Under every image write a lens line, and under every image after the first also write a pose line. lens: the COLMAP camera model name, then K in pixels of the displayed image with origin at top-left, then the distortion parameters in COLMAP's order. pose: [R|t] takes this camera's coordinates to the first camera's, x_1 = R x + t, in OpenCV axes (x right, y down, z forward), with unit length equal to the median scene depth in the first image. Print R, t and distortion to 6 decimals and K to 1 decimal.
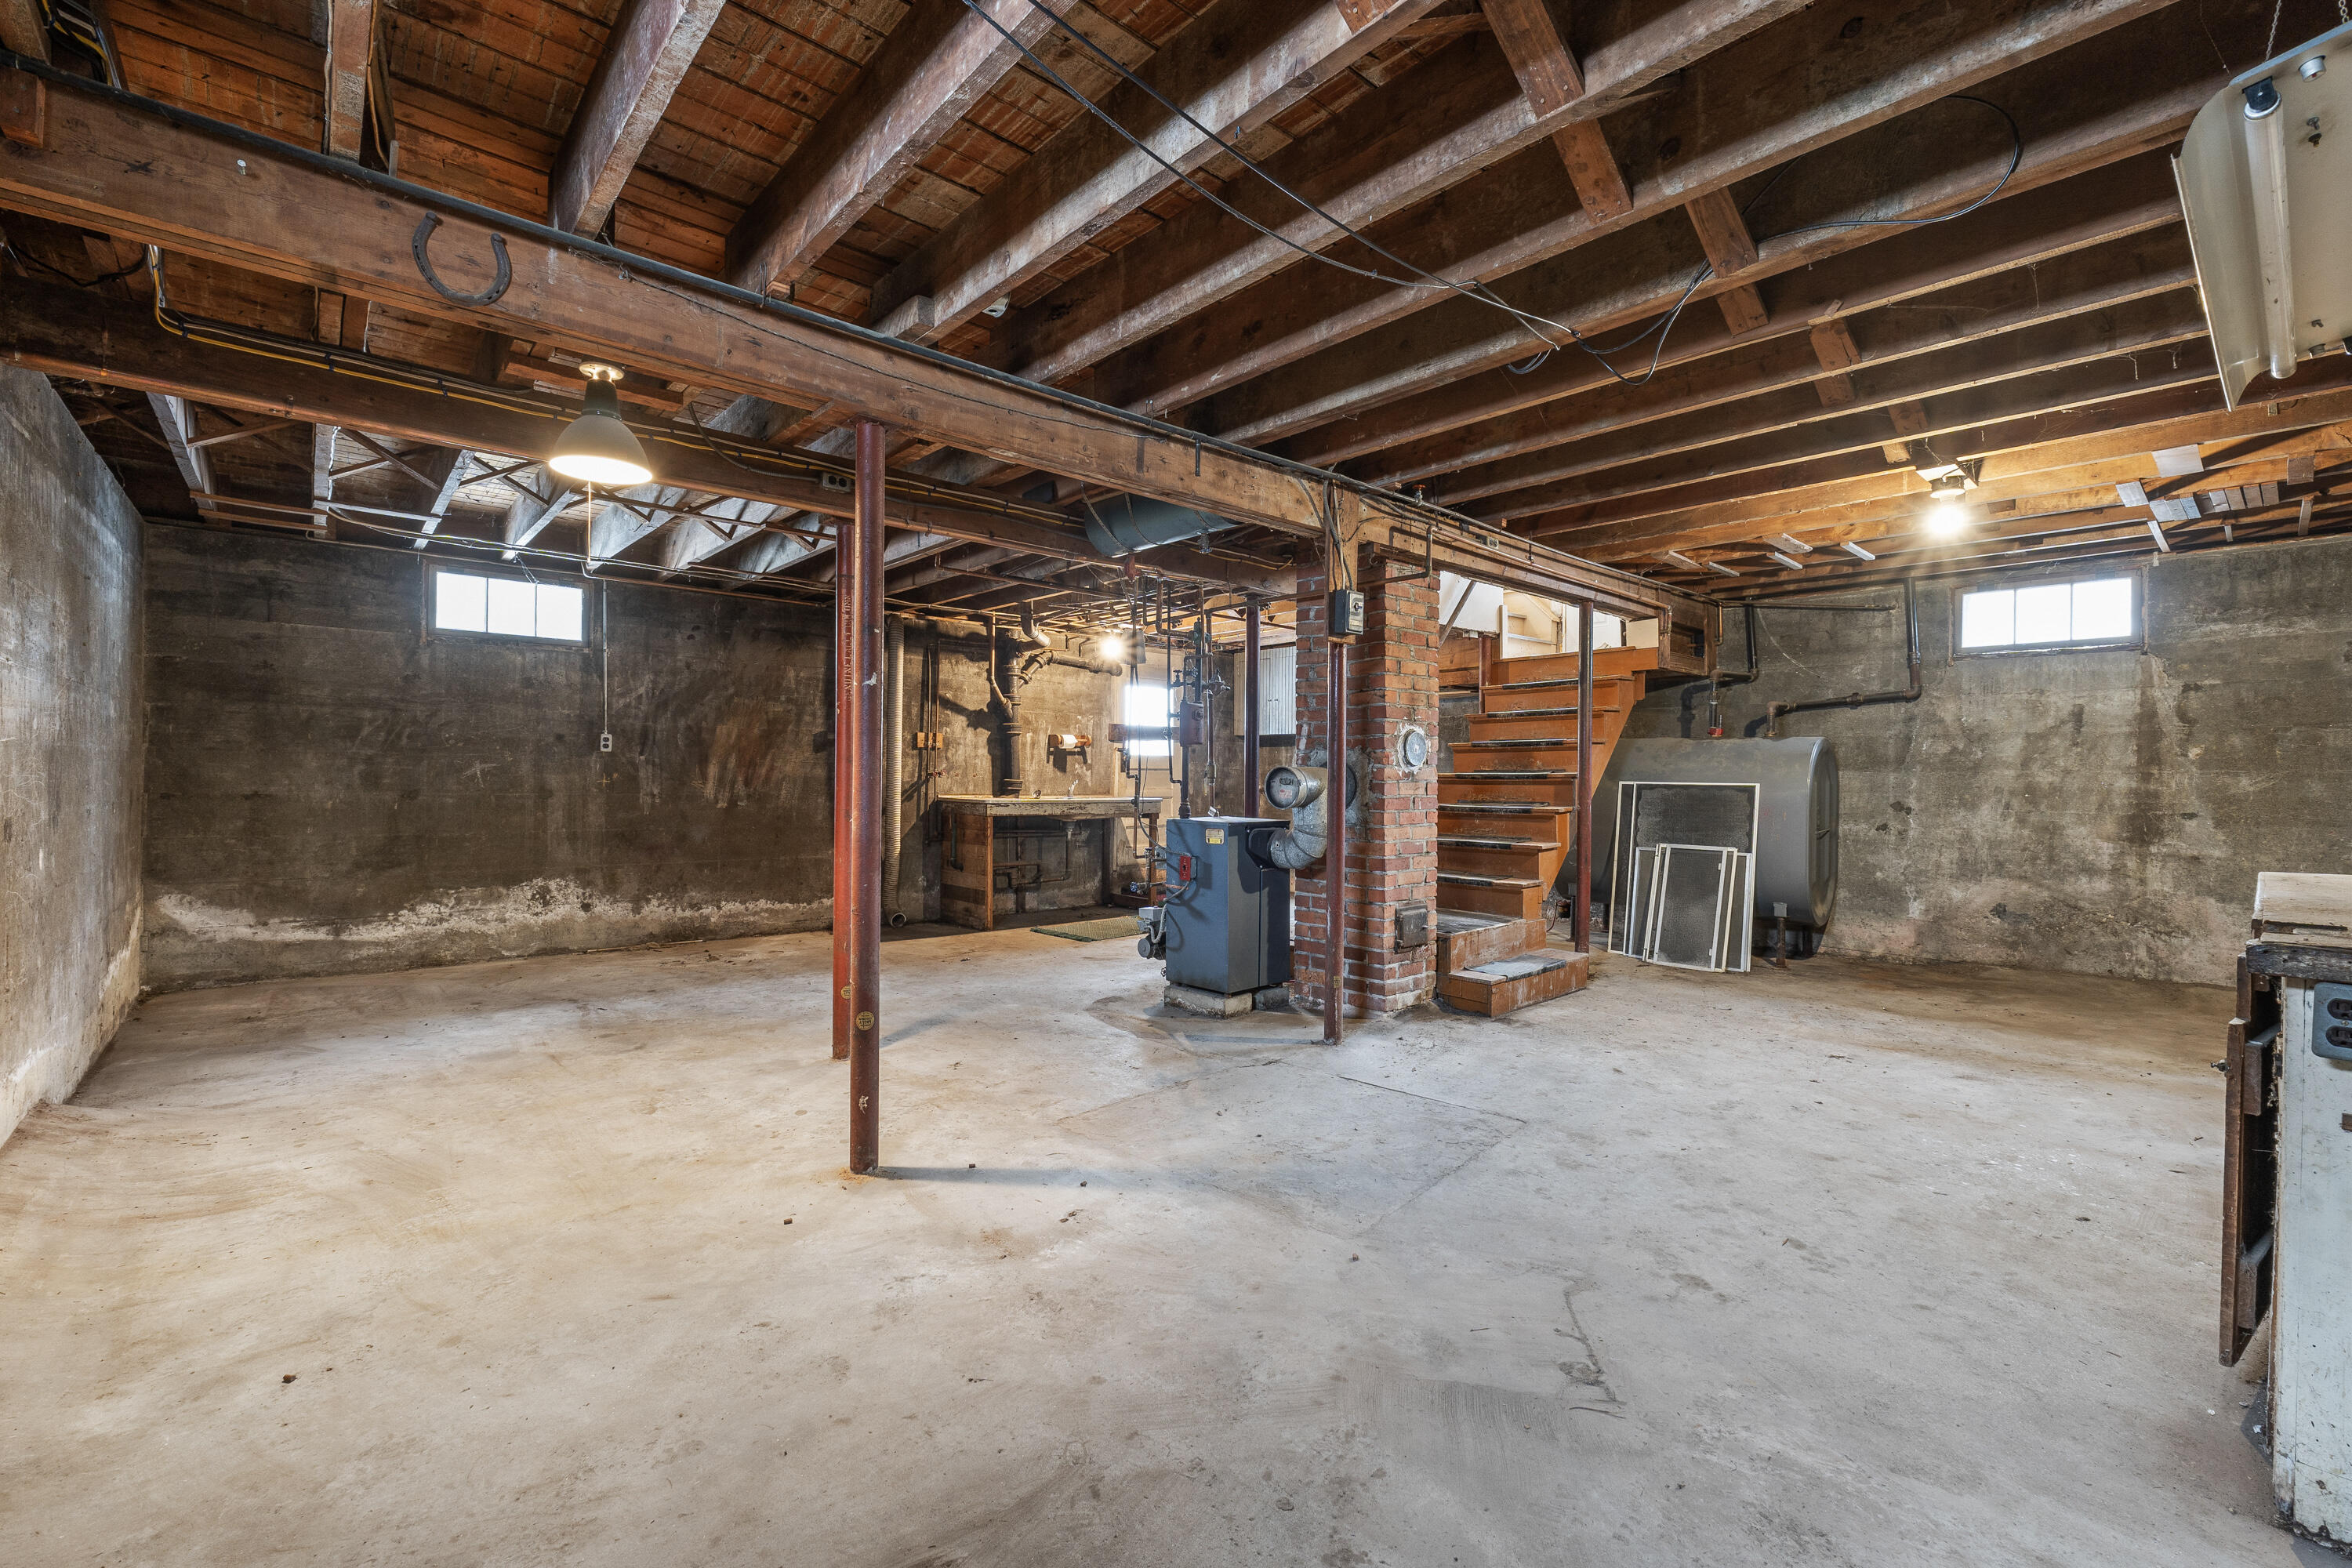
lens RADIAL K [[993.8, 0, 1175.5], [0, 993.8, 785.1], [0, 0, 1]] dist [-0.004436, 0.000452]
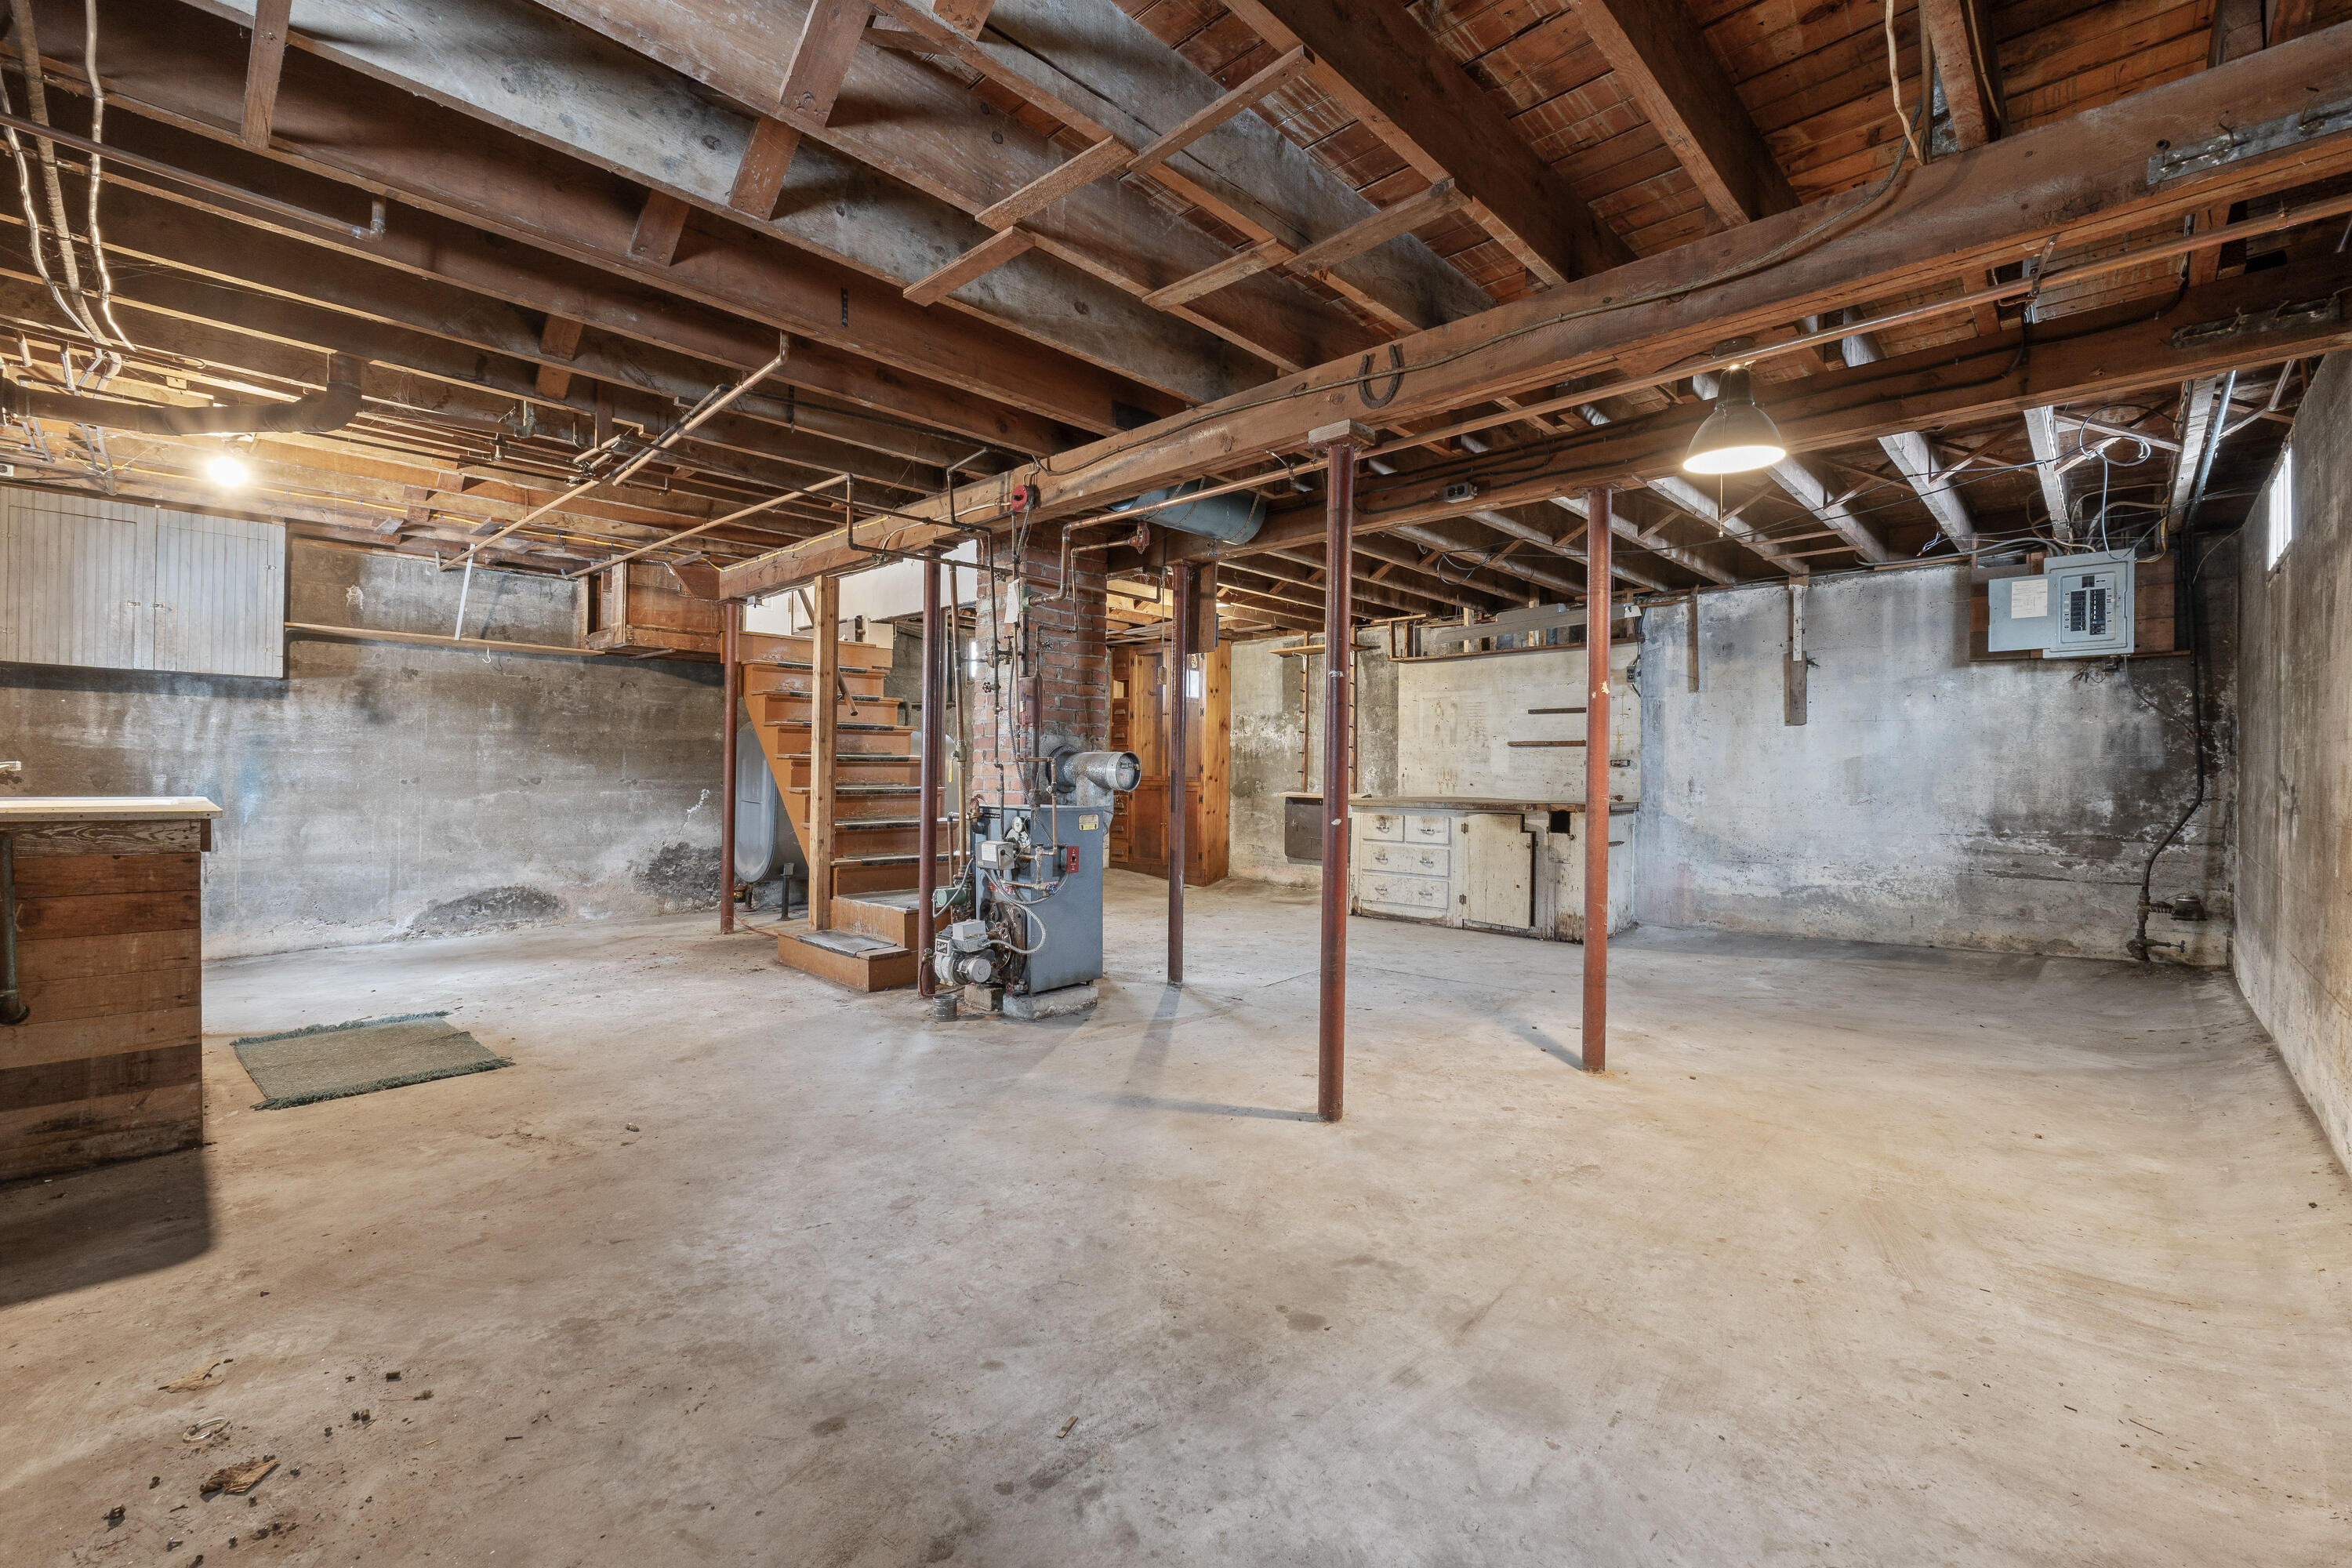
lens RADIAL K [[993.8, 0, 1170.5], [0, 993.8, 773.9], [0, 0, 1]] dist [-0.004436, 0.000452]
pose [[-0.086633, -0.014927, 0.996128, -0.740058], [-0.000313, 0.999888, 0.014956, -0.008216], [-0.996240, 0.000984, -0.086628, 0.794950]]
